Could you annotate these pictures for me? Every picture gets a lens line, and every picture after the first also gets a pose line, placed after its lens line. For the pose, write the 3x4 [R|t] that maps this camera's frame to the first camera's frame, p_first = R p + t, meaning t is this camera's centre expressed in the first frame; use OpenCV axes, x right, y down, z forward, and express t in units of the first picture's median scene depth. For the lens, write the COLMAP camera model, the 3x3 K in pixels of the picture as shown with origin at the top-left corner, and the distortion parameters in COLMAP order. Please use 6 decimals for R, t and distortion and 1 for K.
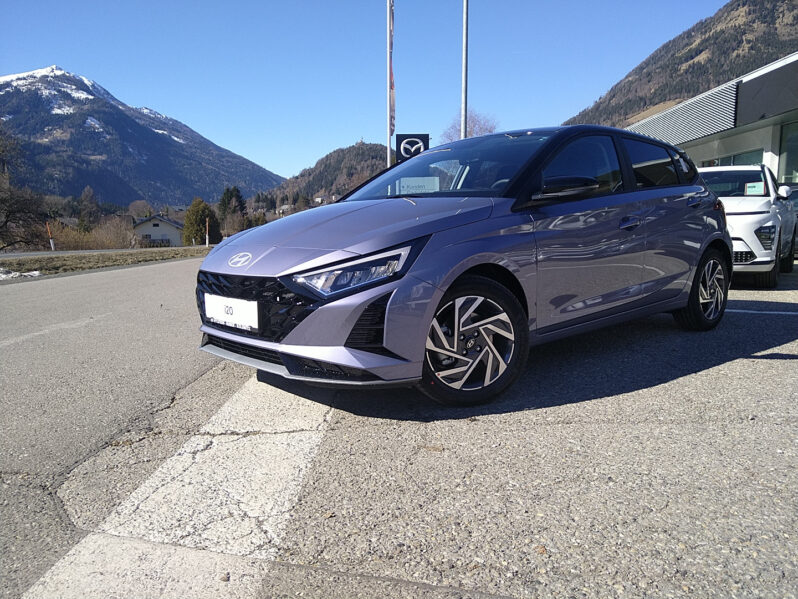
lens RADIAL K [[640.2, 0, 400.1], [0, 640.2, 297.5], [0, 0, 1]] dist [0.011514, 0.002765]
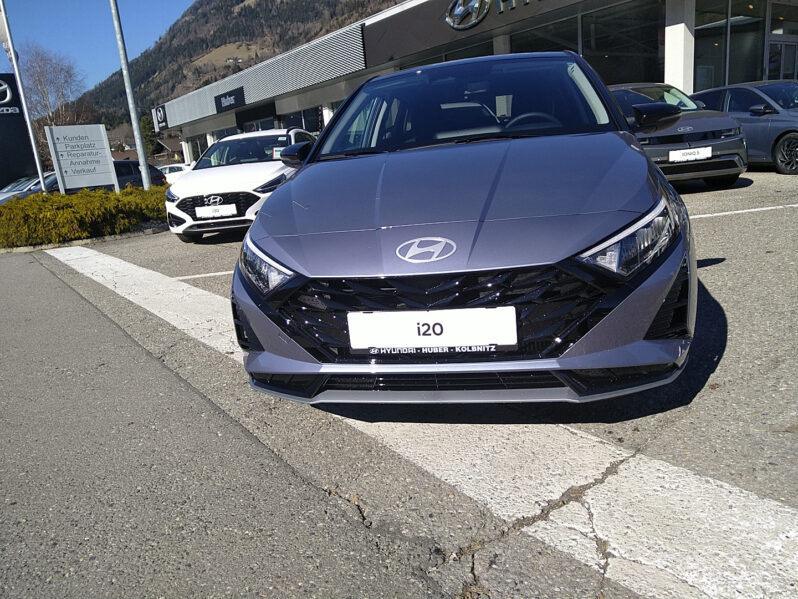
lens RADIAL K [[640.2, 0, 399.4], [0, 640.2, 302.0], [0, 0, 1]] dist [0.011514, 0.002765]
pose [[0.803464, -0.198305, 0.561356, -0.113078], [0.148916, 0.979864, 0.133005, -0.017018], [-0.576428, -0.023270, 0.816817, 0.085396]]
